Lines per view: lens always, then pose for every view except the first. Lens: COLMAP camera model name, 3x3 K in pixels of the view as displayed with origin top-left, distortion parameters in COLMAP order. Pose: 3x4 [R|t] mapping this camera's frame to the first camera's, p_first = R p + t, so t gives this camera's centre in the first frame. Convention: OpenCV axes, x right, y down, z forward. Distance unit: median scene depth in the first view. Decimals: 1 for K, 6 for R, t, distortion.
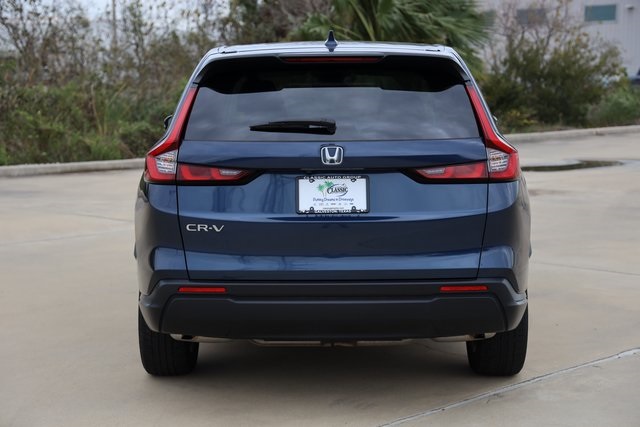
lens RADIAL K [[1493.5, 0, 320.5], [0, 1493.5, 211.2], [0, 0, 1]] dist [0.212039, 0.000000]
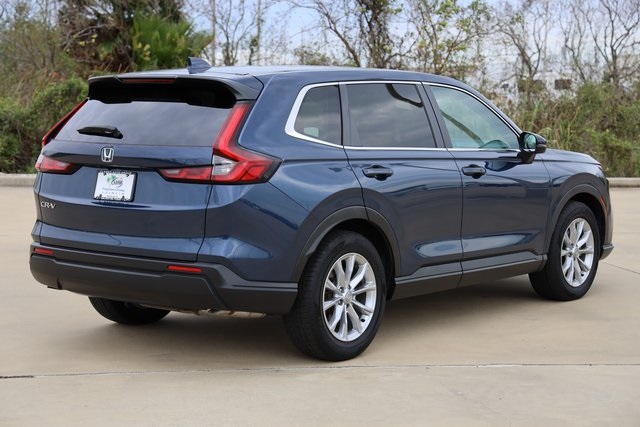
lens RADIAL K [[1493.5, 0, 334.4], [0, 1493.5, 219.4], [0, 0, 1]] dist [0.212039, 0.000000]
pose [[0.777835, 0.074000, -0.624096, 0.953311], [-0.079092, 0.996675, 0.019602, -0.022436], [0.623472, 0.034114, 0.781101, 0.118680]]
